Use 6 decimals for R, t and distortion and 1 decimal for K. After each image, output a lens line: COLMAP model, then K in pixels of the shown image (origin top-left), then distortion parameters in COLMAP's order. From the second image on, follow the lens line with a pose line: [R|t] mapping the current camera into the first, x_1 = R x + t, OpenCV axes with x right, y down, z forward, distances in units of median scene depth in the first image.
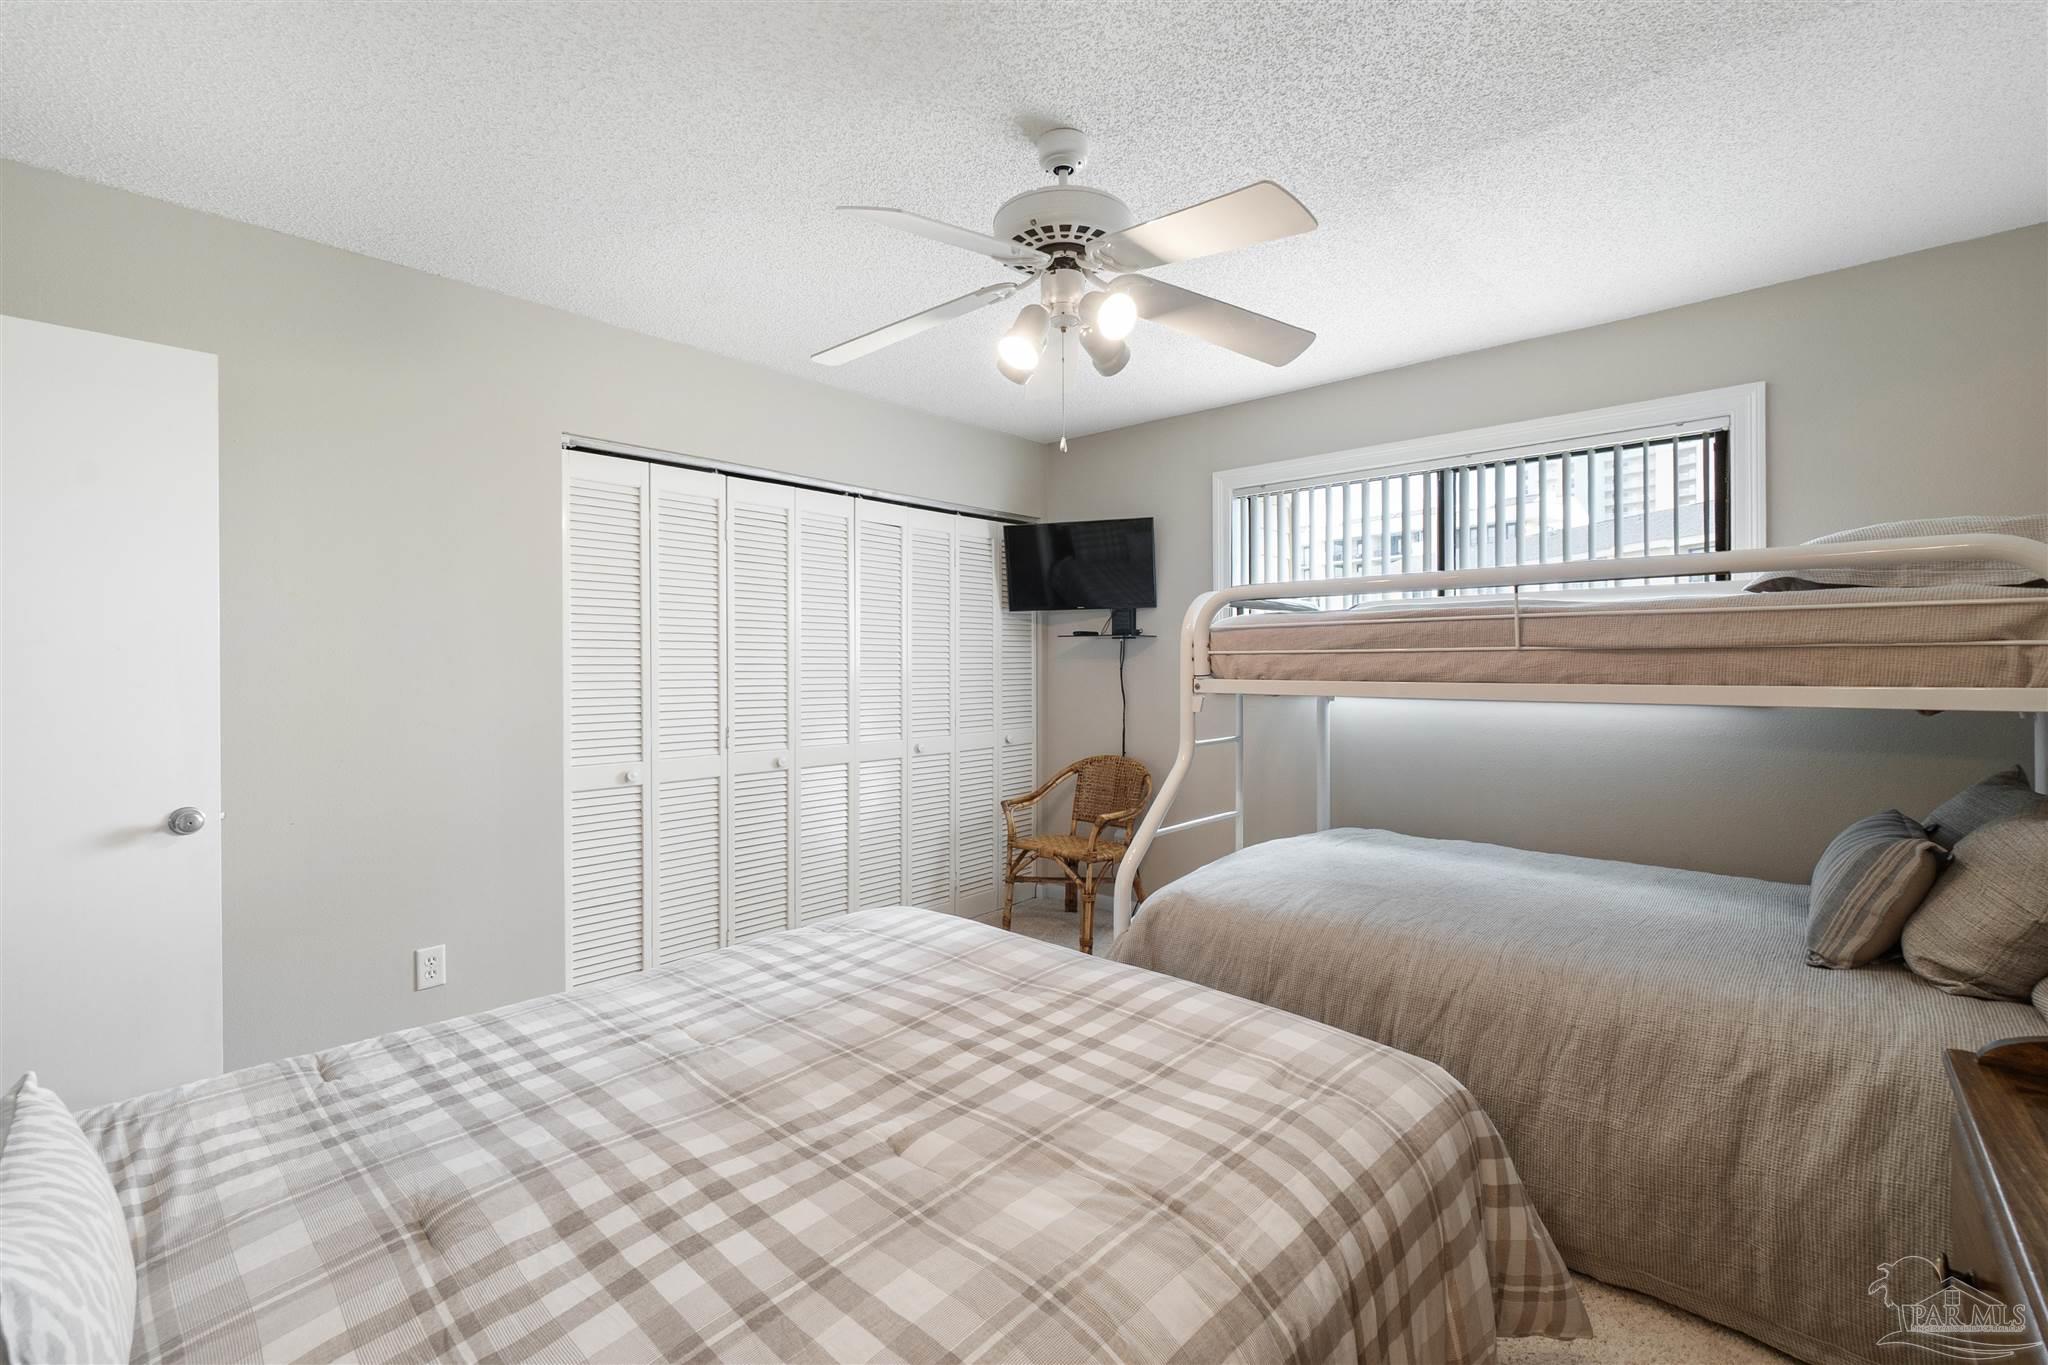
lens RADIAL K [[887.5, 0, 979.3], [0, 887.5, 654.8], [0, 0, 1]] dist [-0.007902, 0.003834]
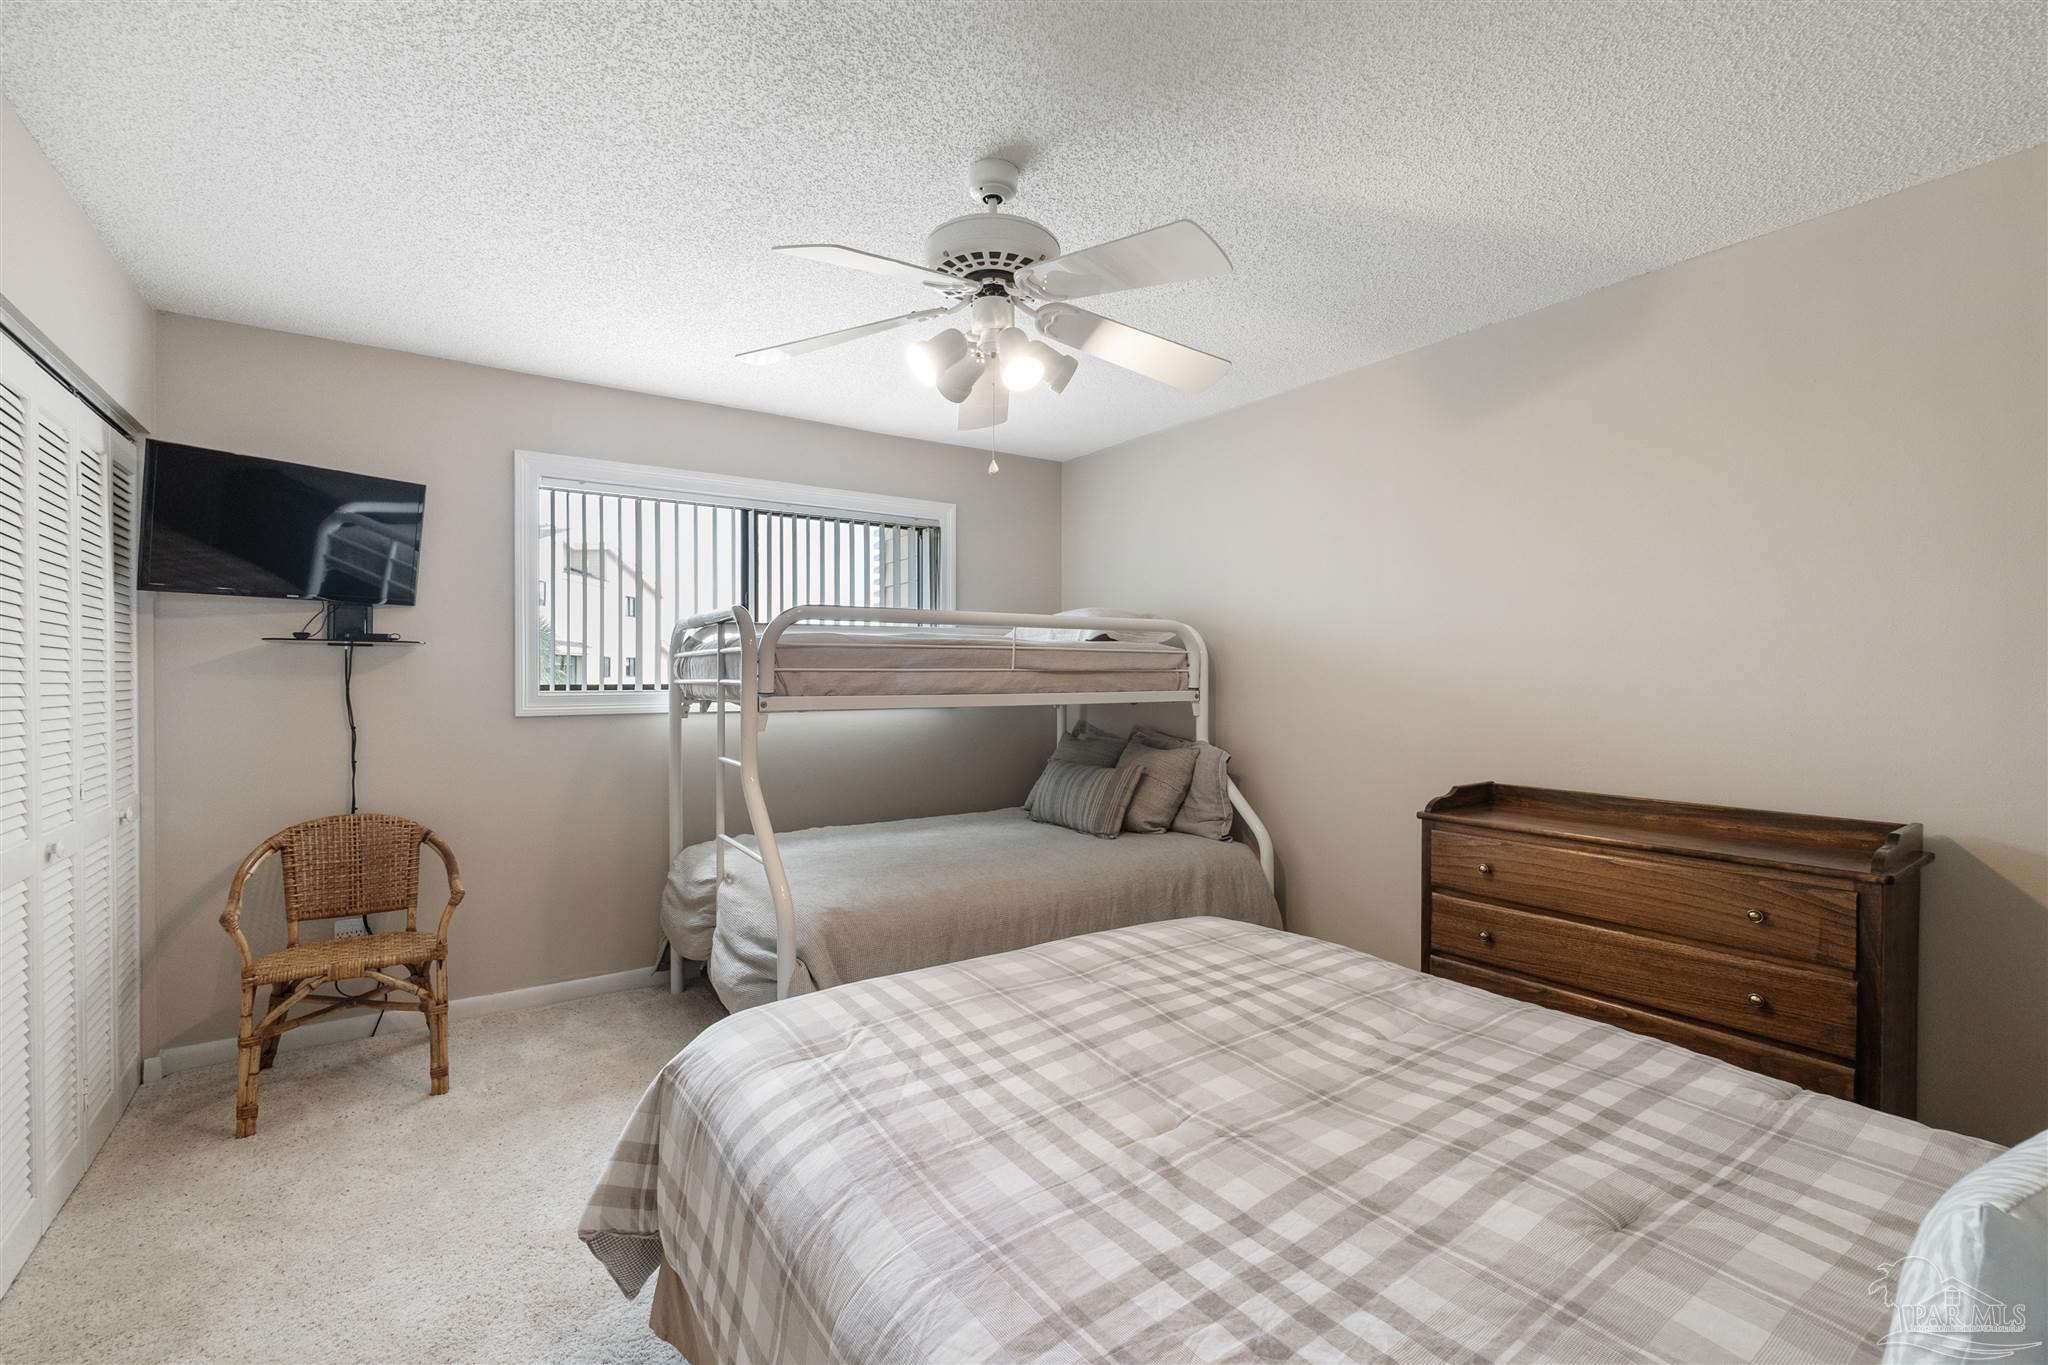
lens RADIAL K [[887.5, 0, 1024.5], [0, 887.5, 687.9], [0, 0, 1]] dist [-0.007902, 0.003834]
pose [[0.205013, -0.008740, 0.978720, -1.017355], [-0.007281, 0.999919, 0.010455, 0.008933], [-0.978732, -0.009269, 0.204932, 0.846470]]
